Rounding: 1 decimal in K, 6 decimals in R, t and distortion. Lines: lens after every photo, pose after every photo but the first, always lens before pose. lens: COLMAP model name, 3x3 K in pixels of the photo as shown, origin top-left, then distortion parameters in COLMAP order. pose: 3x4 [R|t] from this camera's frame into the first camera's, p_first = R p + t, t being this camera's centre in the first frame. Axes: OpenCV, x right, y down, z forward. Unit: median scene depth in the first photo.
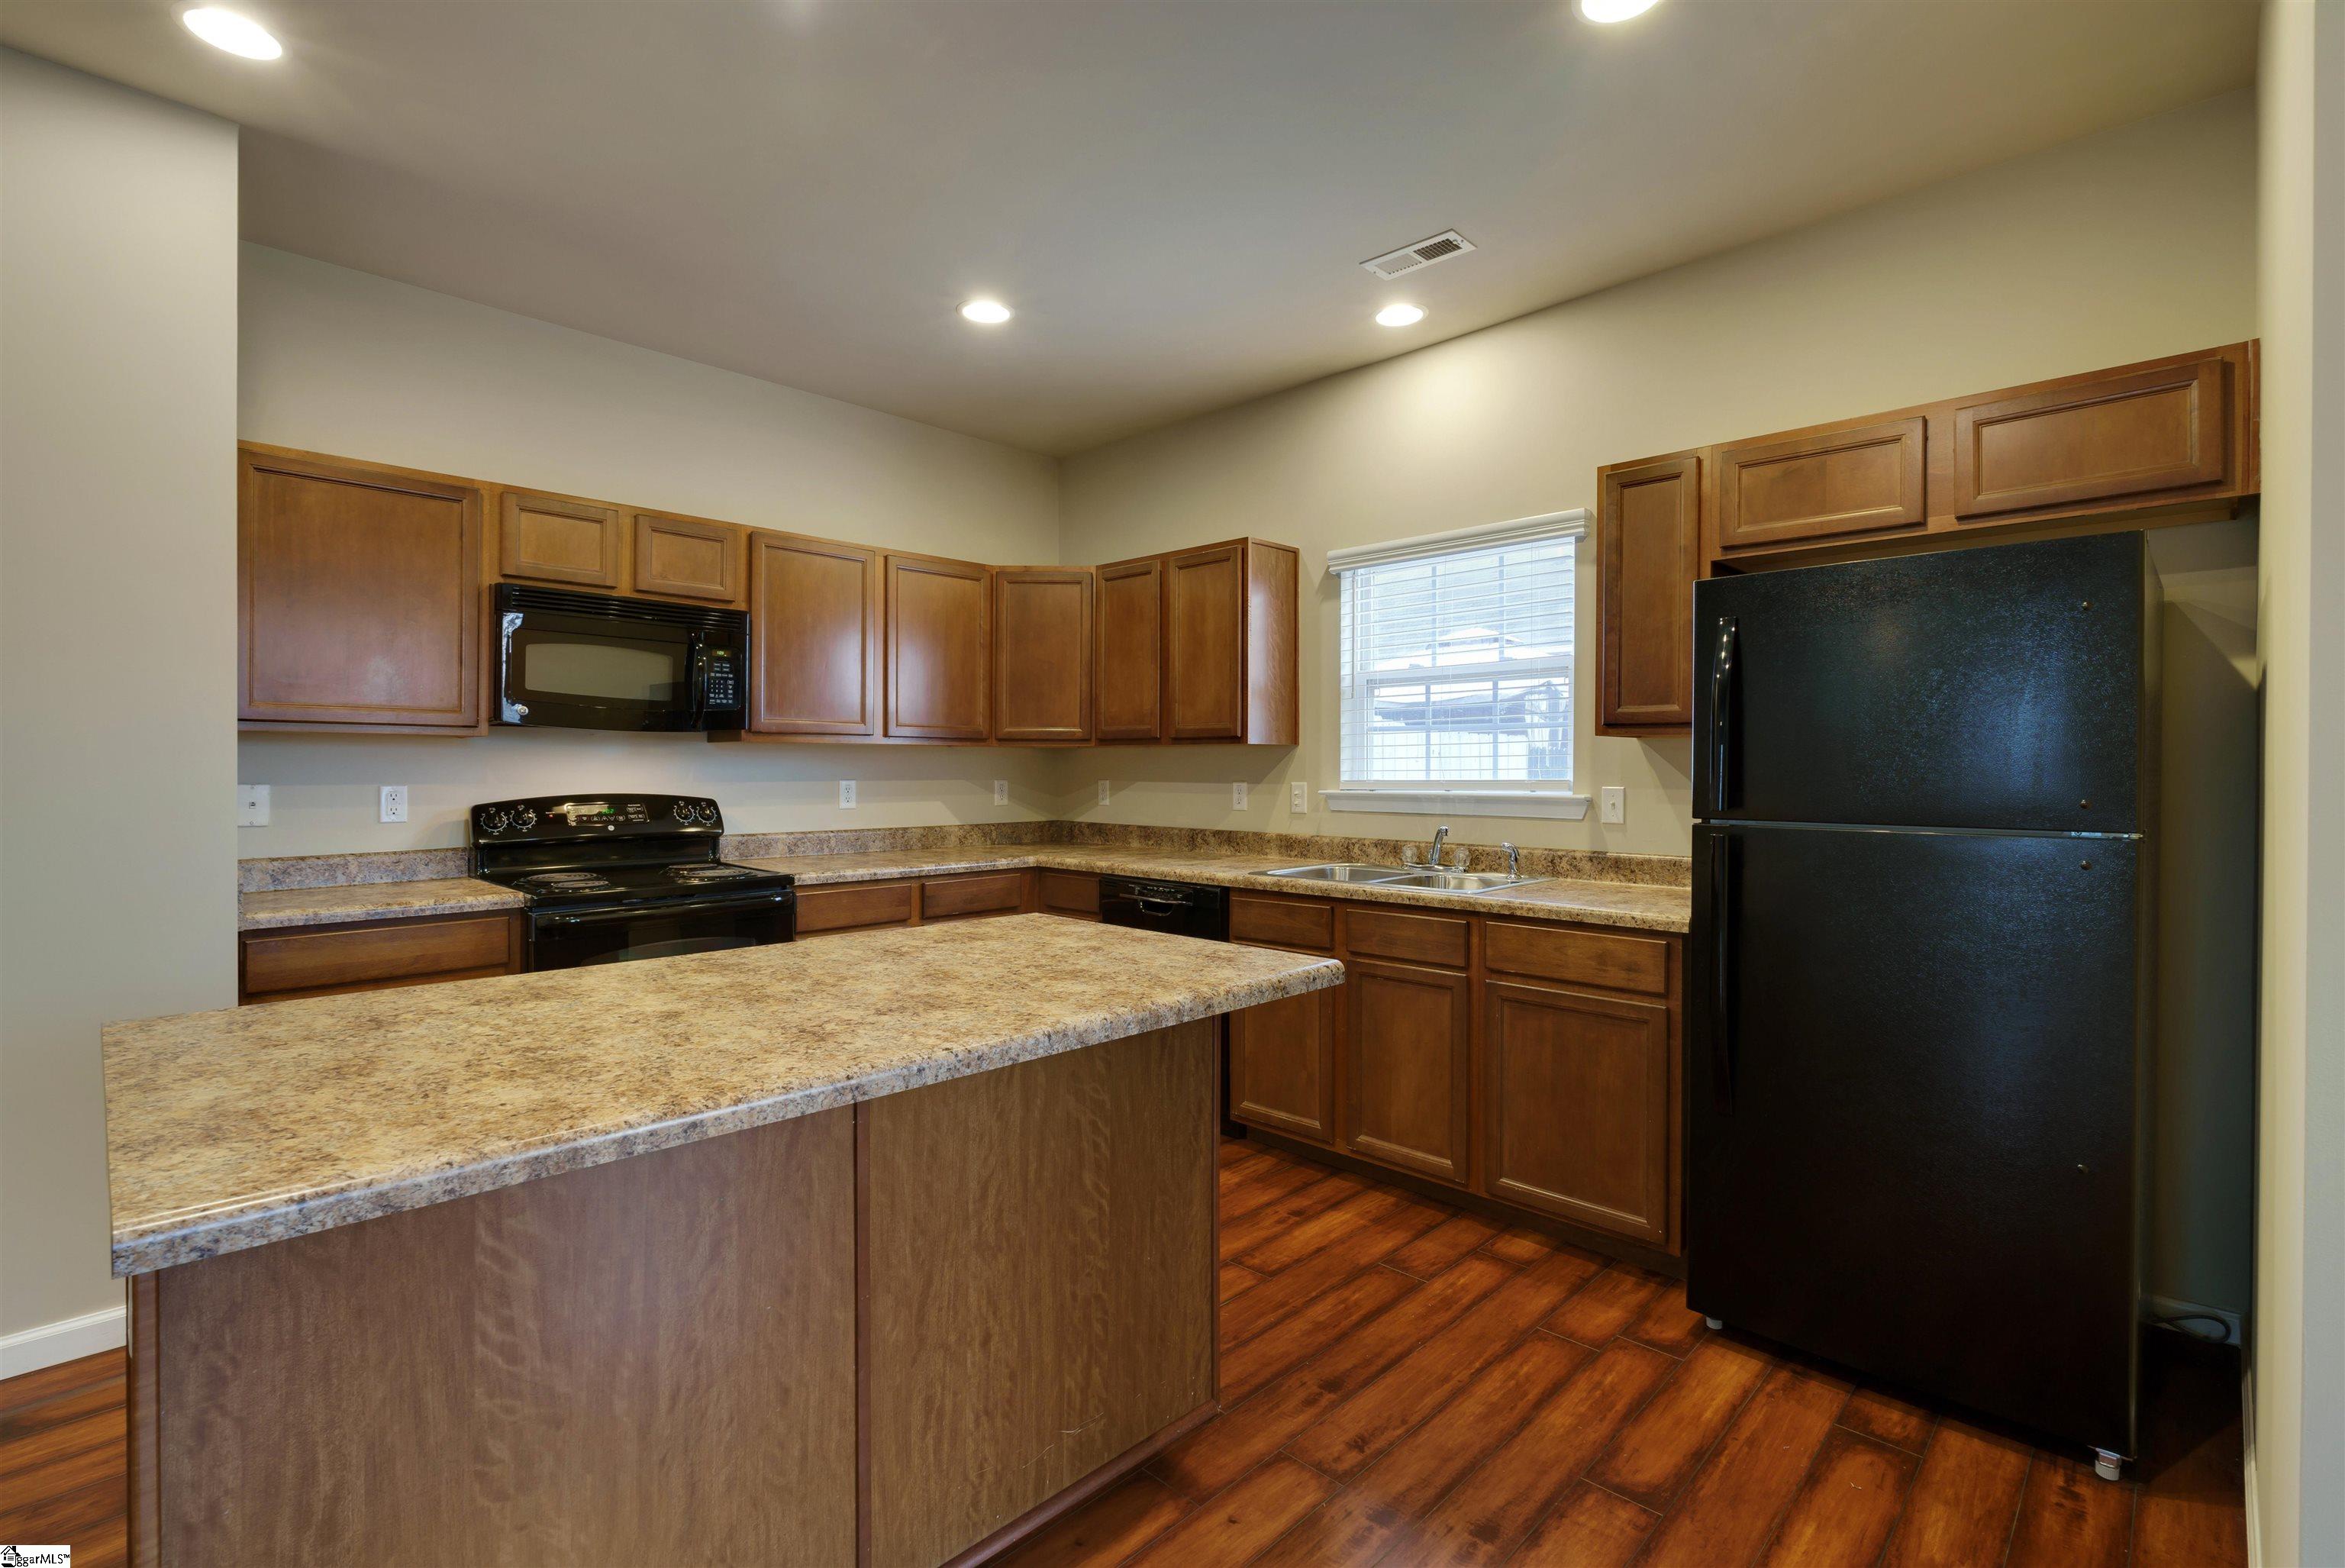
lens RADIAL K [[1067.1, 0, 1183.8], [0, 1067.1, 772.4], [0, 0, 1]] dist [-0.002868, -0.000191]
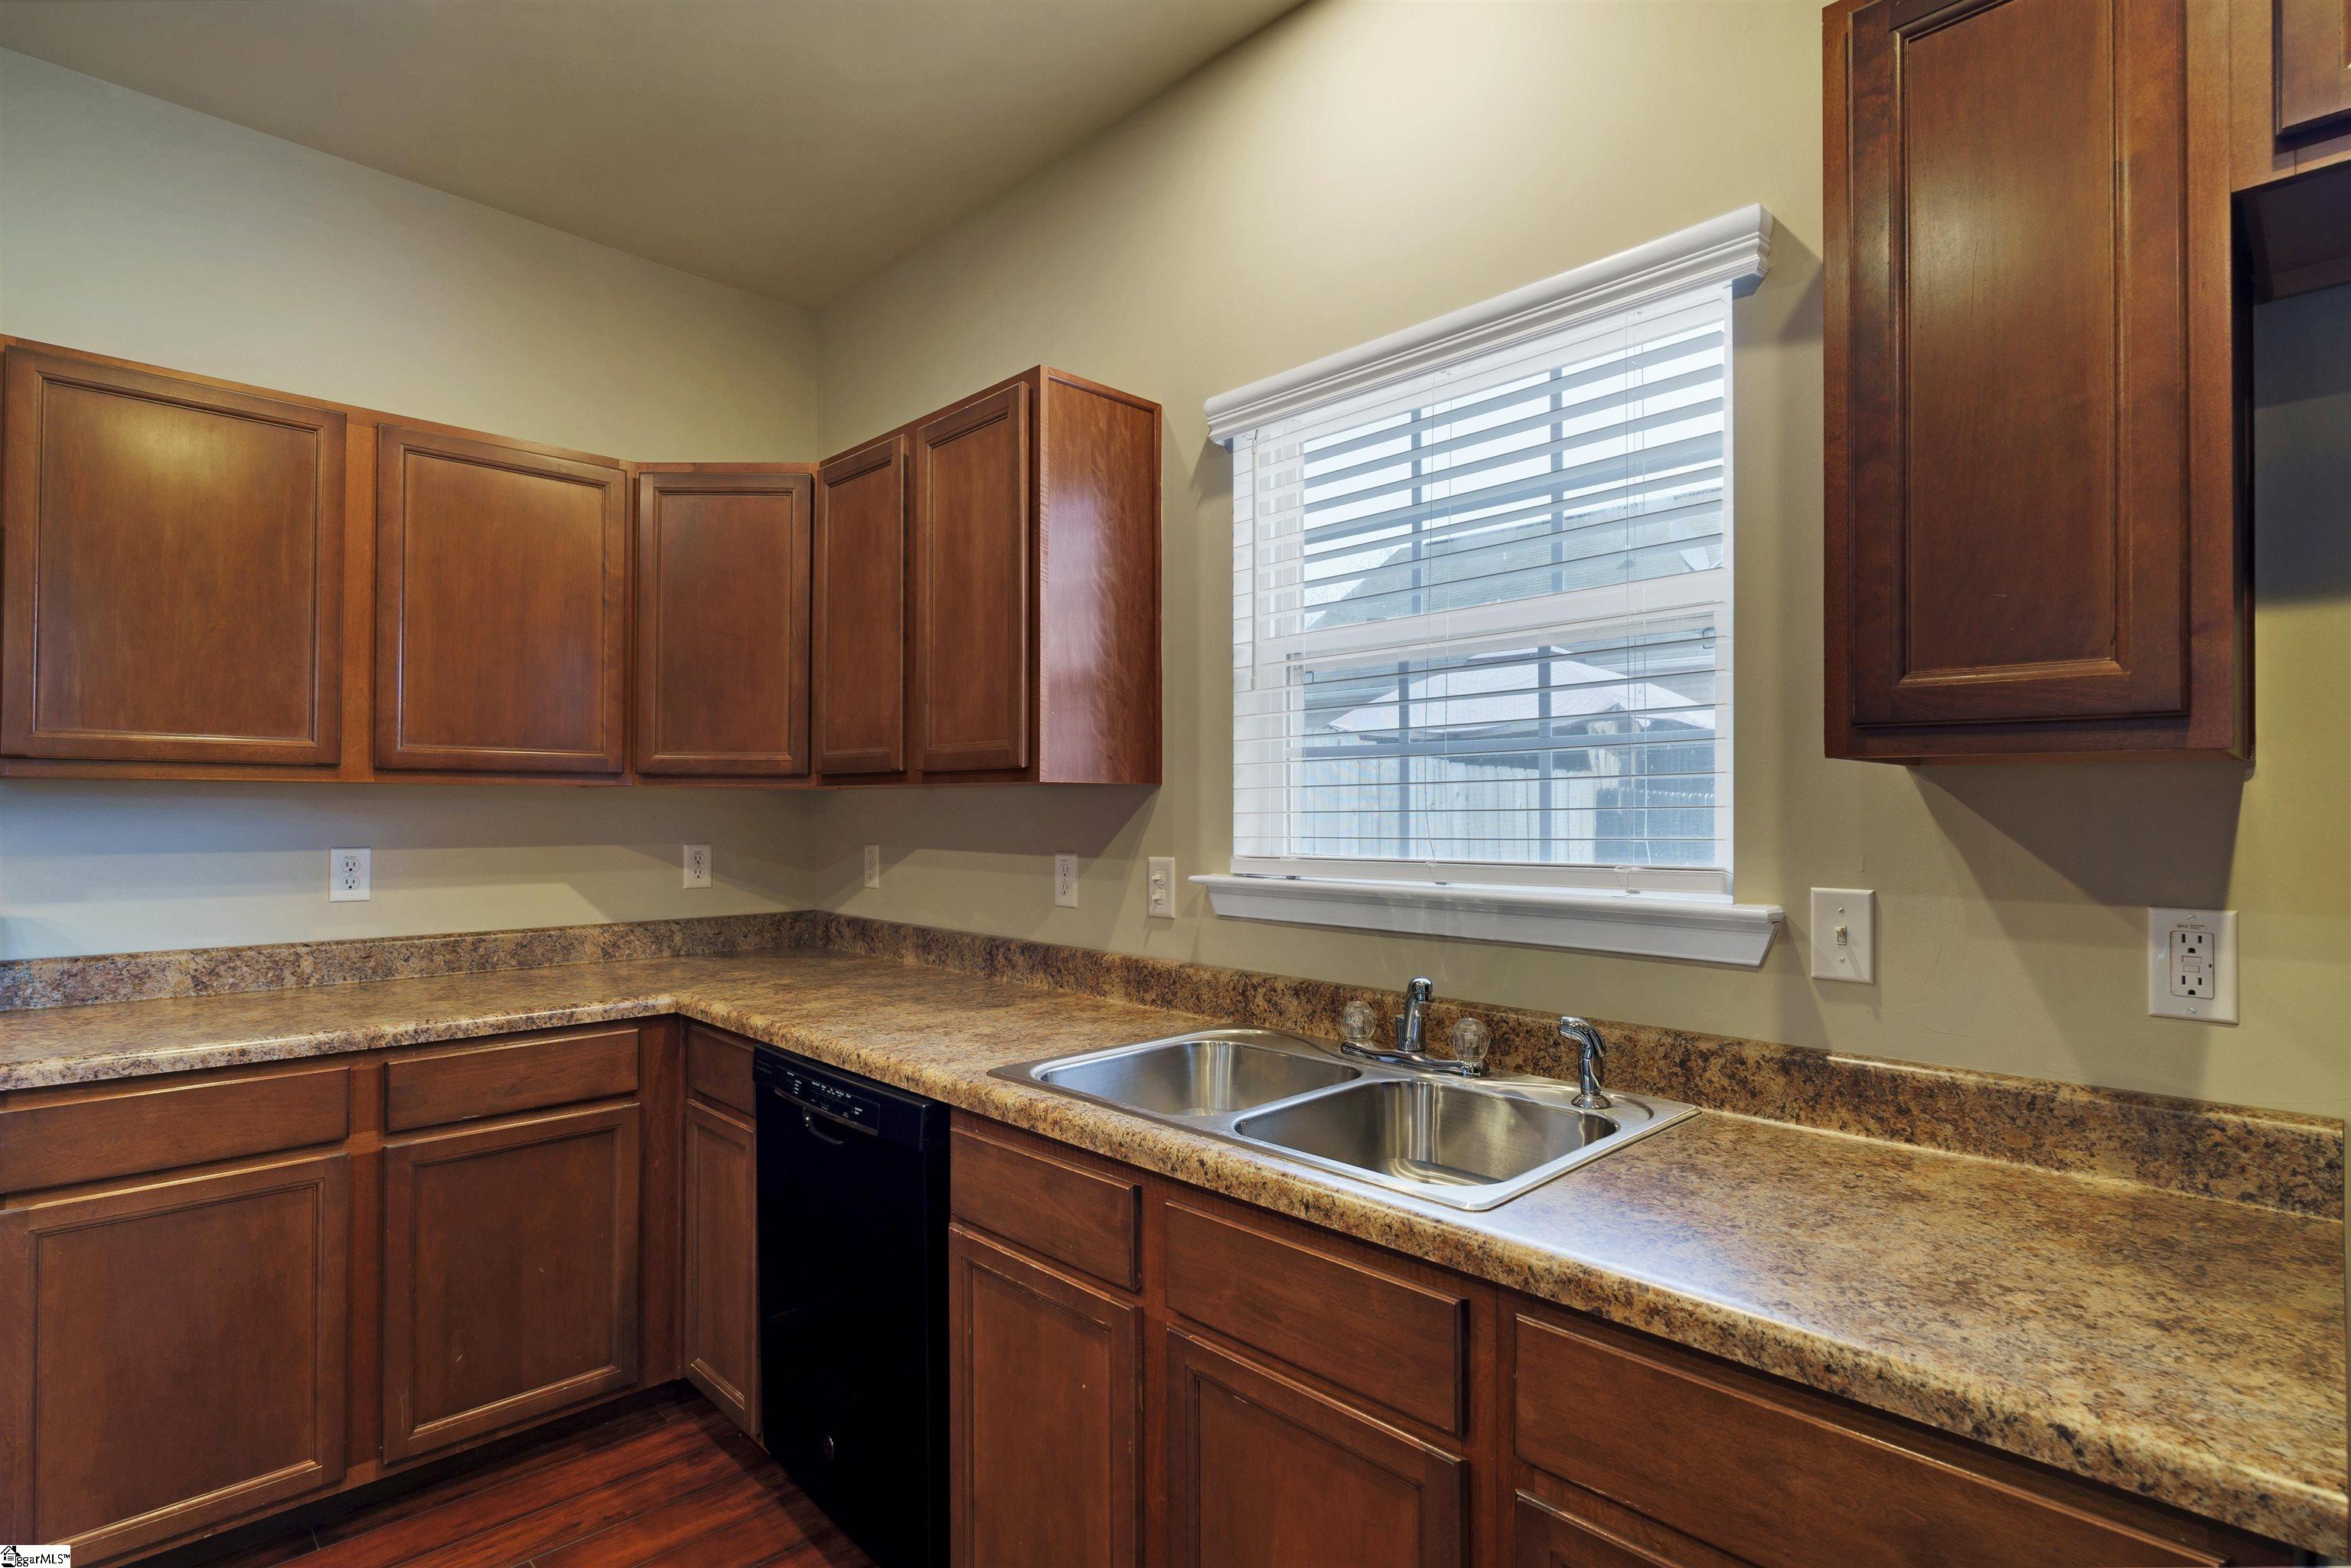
lens RADIAL K [[1146.1, 0, 1175.5], [0, 1146.1, 784.0], [0, 0, 1]] dist [-0.005723, -0.000273]
pose [[0.999437, -0.000126, -0.033561, 0.140932], [-0.000762, 0.999650, -0.026438, -0.011959], [0.033553, 0.026449, 0.999087, 0.473509]]
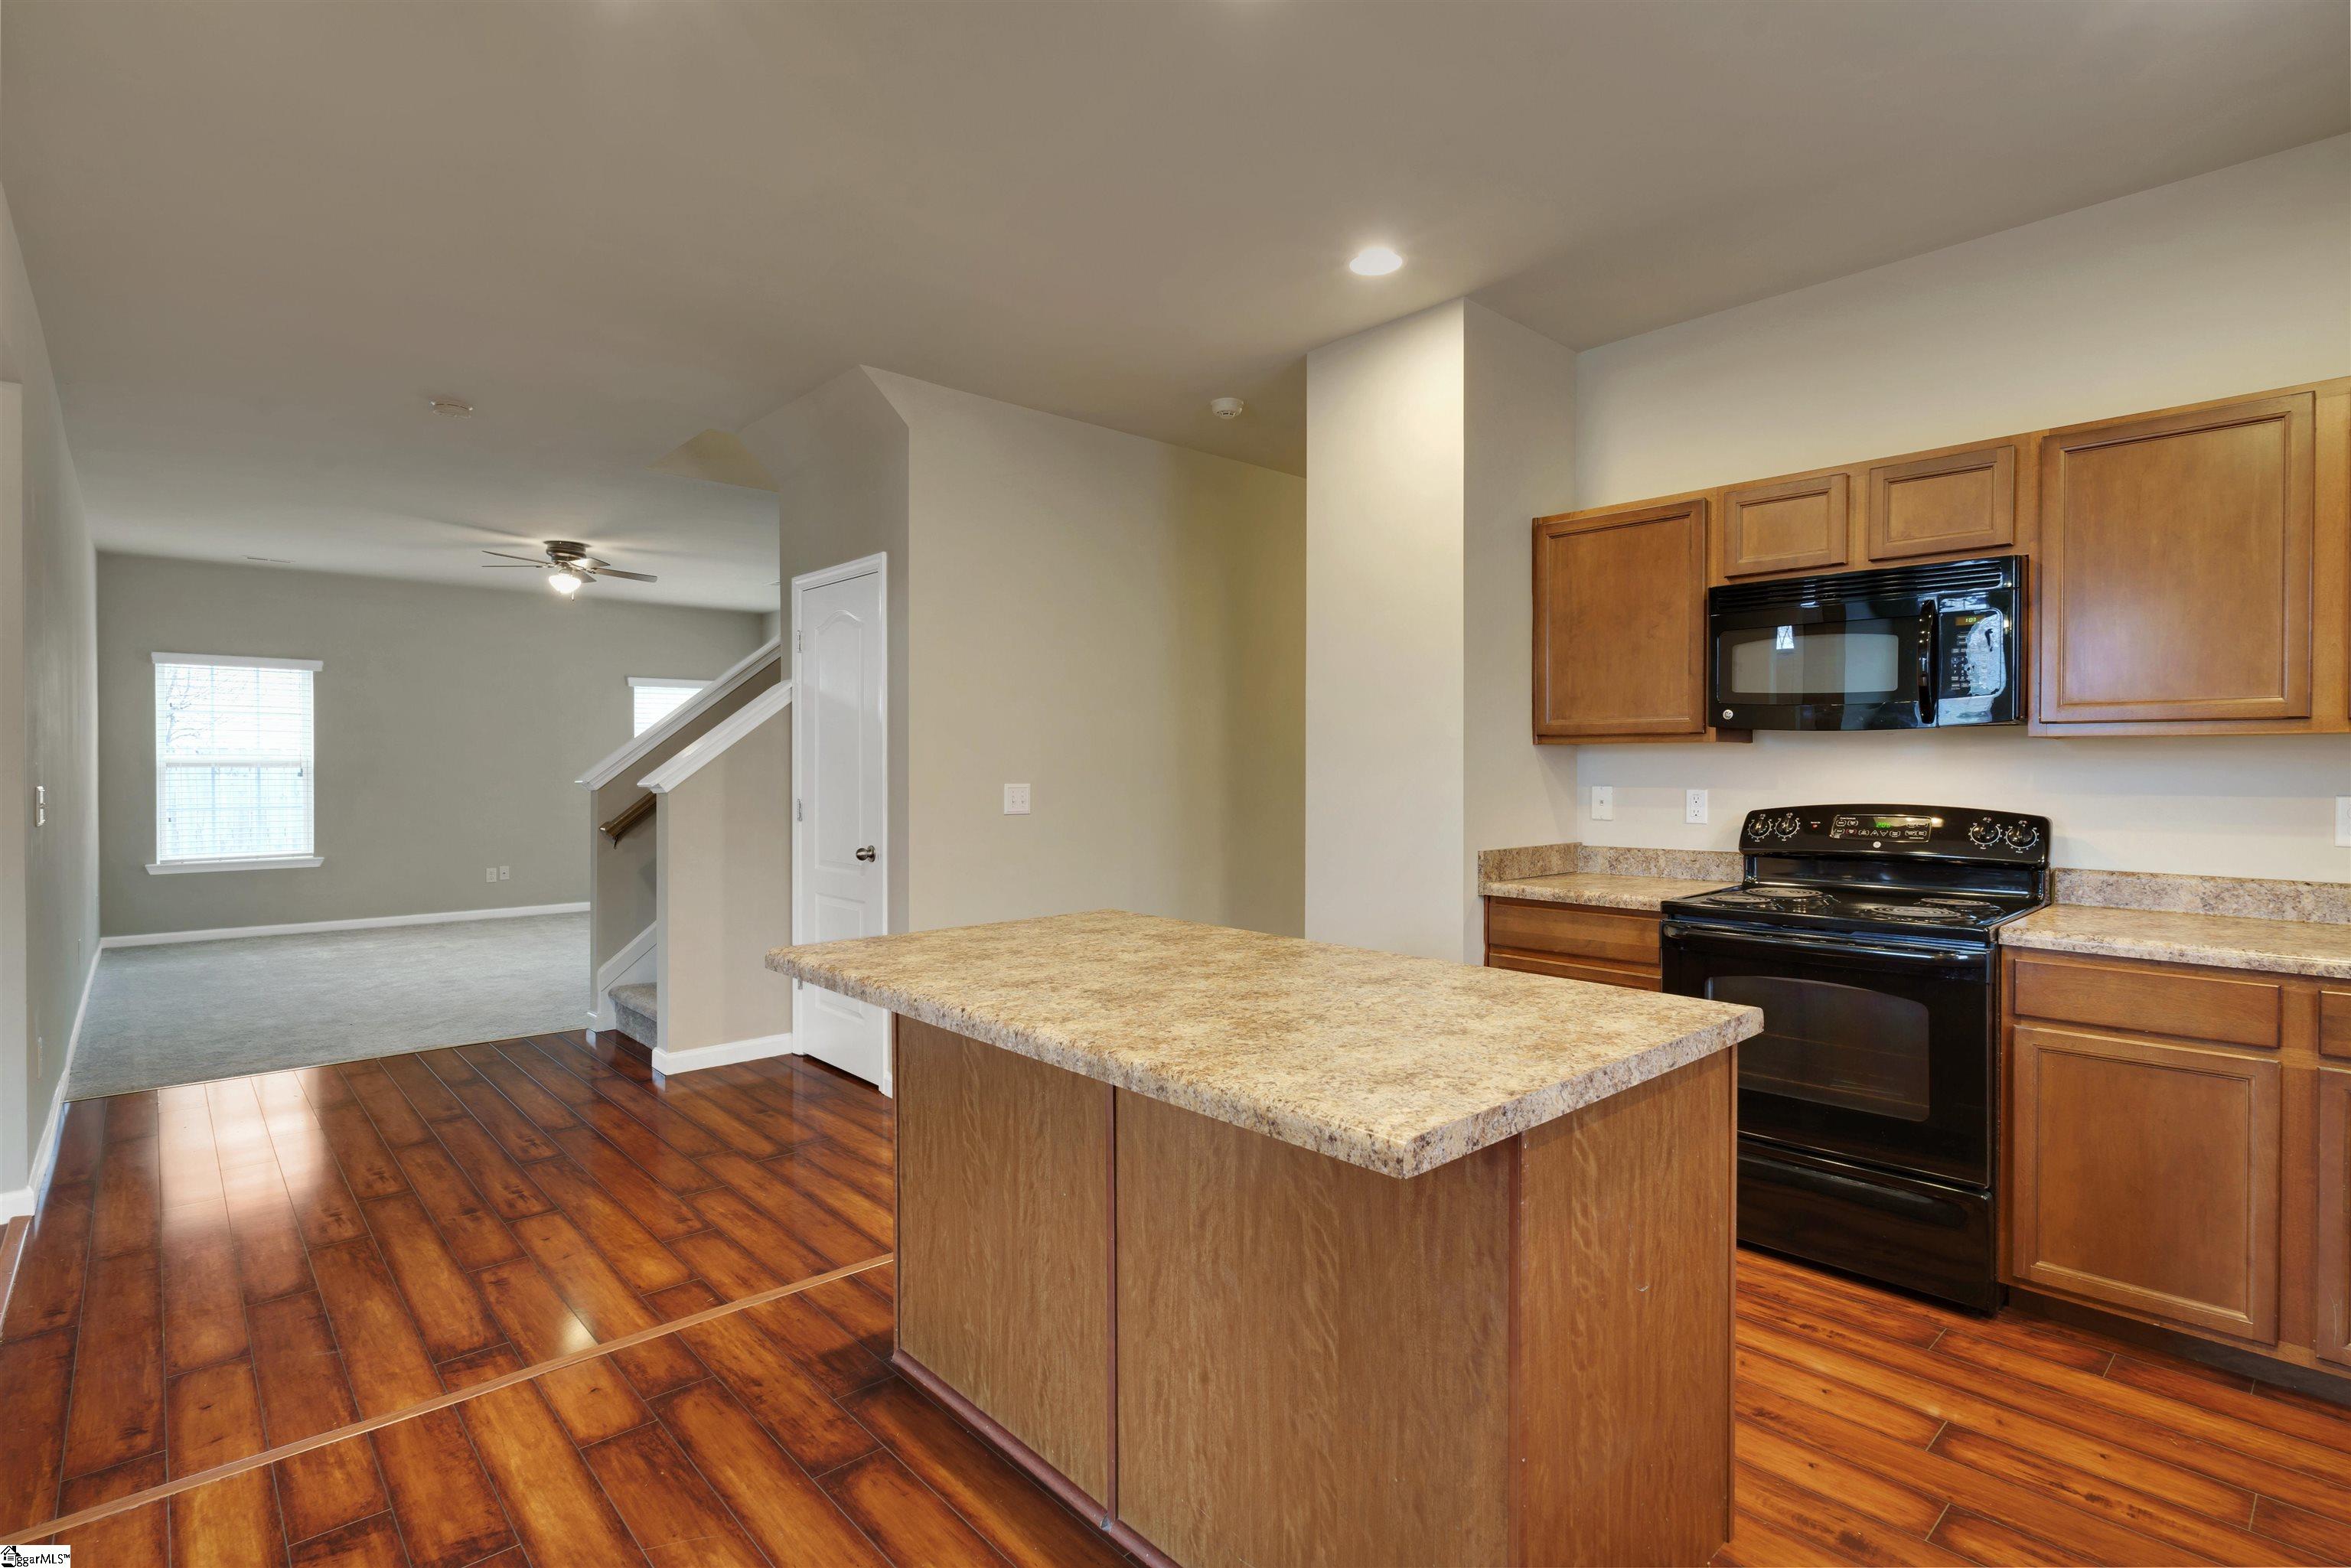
lens RADIAL K [[1140.3, 0, 1175.1], [0, 1140.3, 777.8], [0, 0, 1]] dist [-0.001820, 0.000625]
pose [[-0.068390, 0.008796, -0.997620, 0.366251], [-0.004246, 0.999950, 0.009108, -0.006201], [0.997650, 0.004859, -0.068349, 0.459395]]
